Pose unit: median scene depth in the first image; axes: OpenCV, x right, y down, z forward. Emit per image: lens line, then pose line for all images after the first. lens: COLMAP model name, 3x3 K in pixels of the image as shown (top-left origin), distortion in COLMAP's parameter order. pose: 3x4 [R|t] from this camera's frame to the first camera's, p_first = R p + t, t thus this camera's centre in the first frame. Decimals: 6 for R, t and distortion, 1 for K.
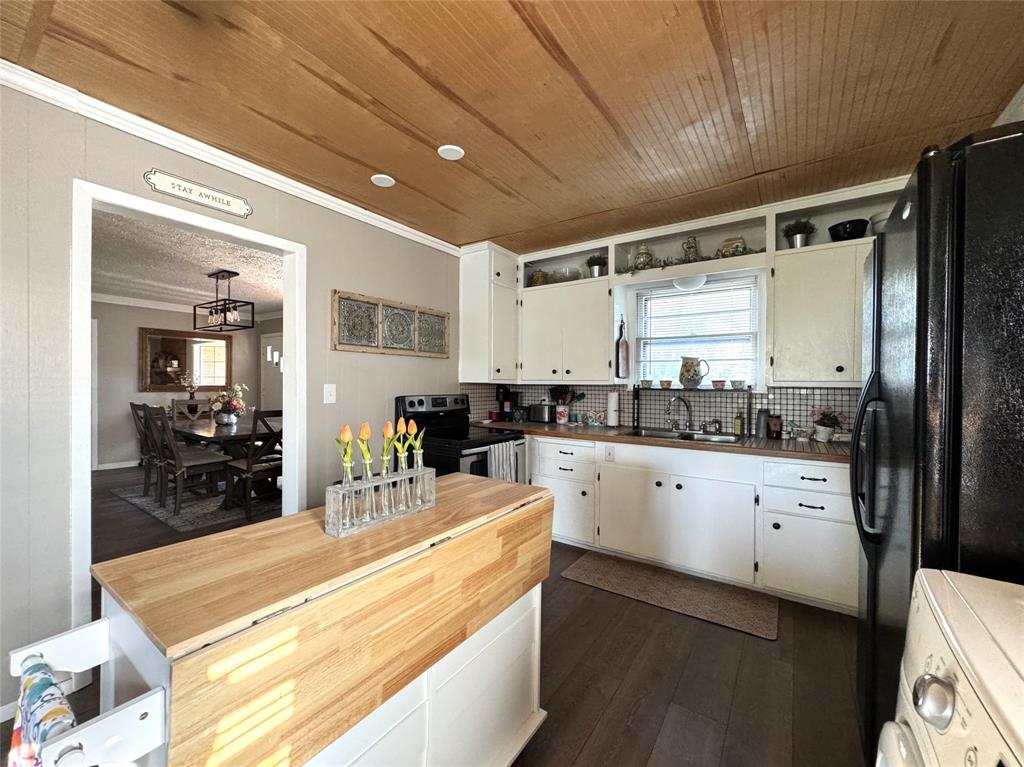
lens RADIAL K [[413.6, 0, 513.1], [0, 413.6, 383.9], [0, 0, 1]] dist [-0.010950, -0.000330]
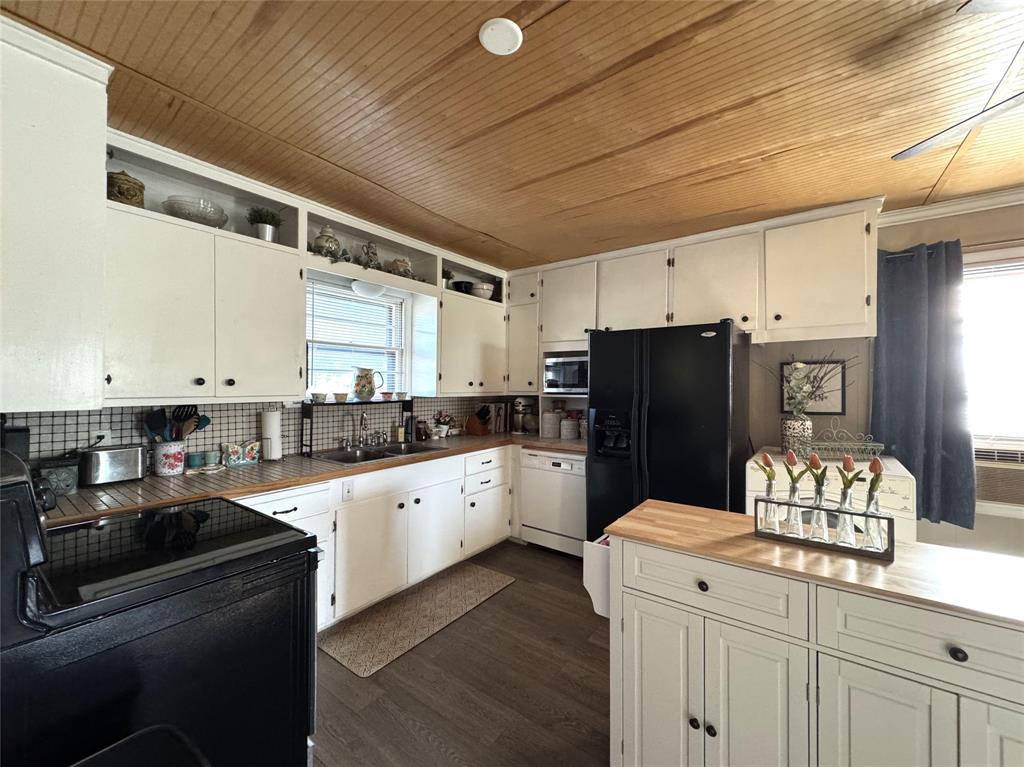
lens RADIAL K [[413.6, 0, 512.8], [0, 413.6, 383.2], [0, 0, 1]] dist [-0.010950, -0.000330]
pose [[0.017287, 0.005584, 0.999835, -0.489861], [0.011546, 0.999917, -0.005784, -0.019911], [-0.999784, 0.011644, 0.017221, 0.624317]]
